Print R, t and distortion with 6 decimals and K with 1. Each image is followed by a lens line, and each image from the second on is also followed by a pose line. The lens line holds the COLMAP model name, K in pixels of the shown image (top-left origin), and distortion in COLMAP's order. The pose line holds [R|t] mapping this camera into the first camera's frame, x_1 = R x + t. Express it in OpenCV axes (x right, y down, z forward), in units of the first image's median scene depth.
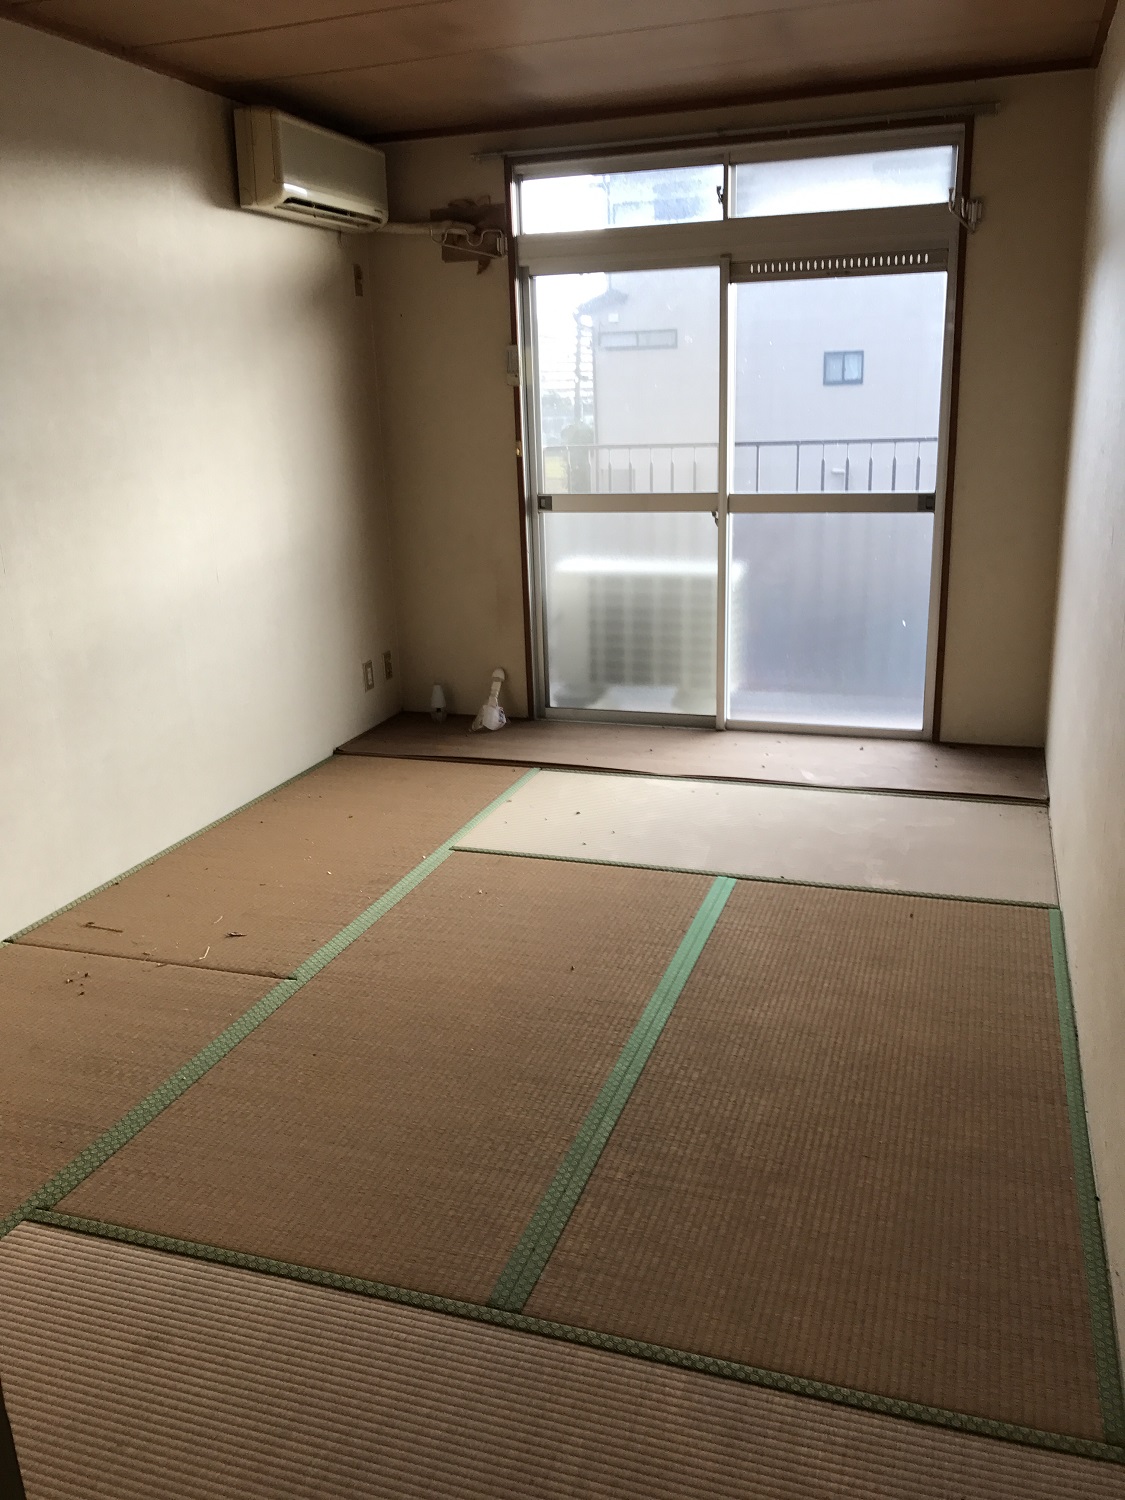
lens RADIAL K [[1237.9, 0, 562.5], [0, 1237.9, 750.0], [0, 0, 1]] dist [-0.008883, 0.006315]
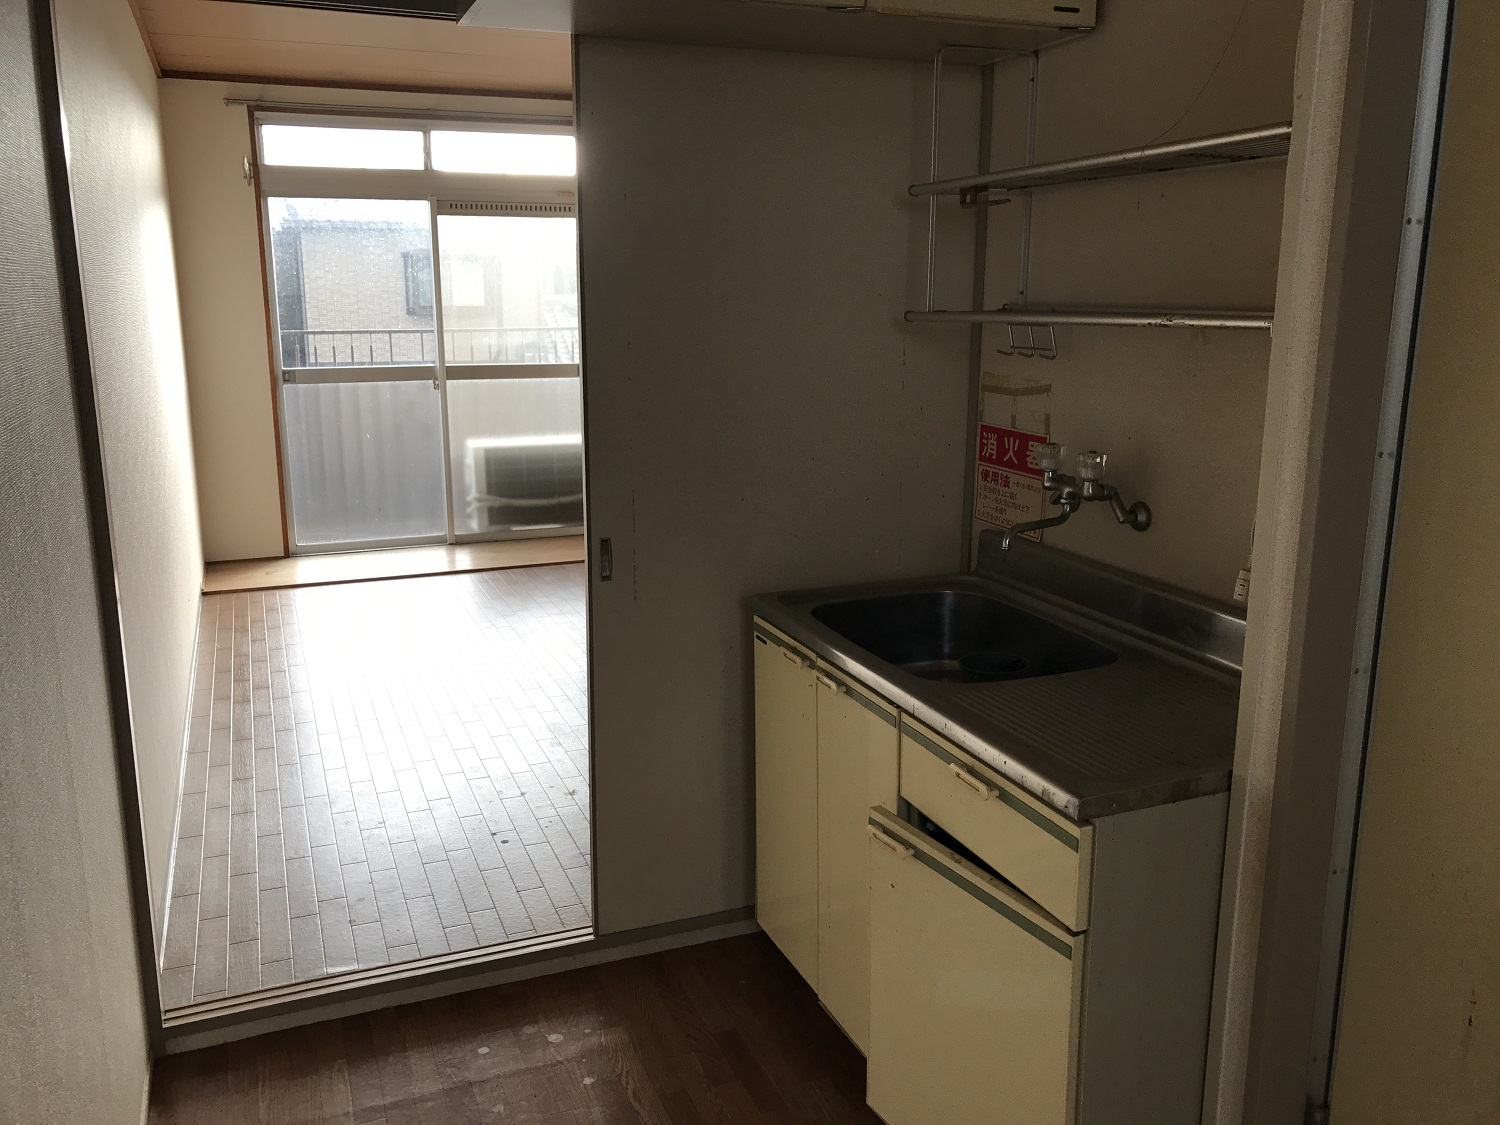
lens RADIAL K [[1237.9, 0, 750.0], [0, 1237.9, 562.5], [0, 0, 1]] dist [-0.008883, 0.006315]
pose [[0.760704, -0.114548, 0.638911, -0.523485], [0.156329, 0.987664, -0.009054, 0.073432], [-0.629993, 0.106768, 0.769227, -0.242631]]
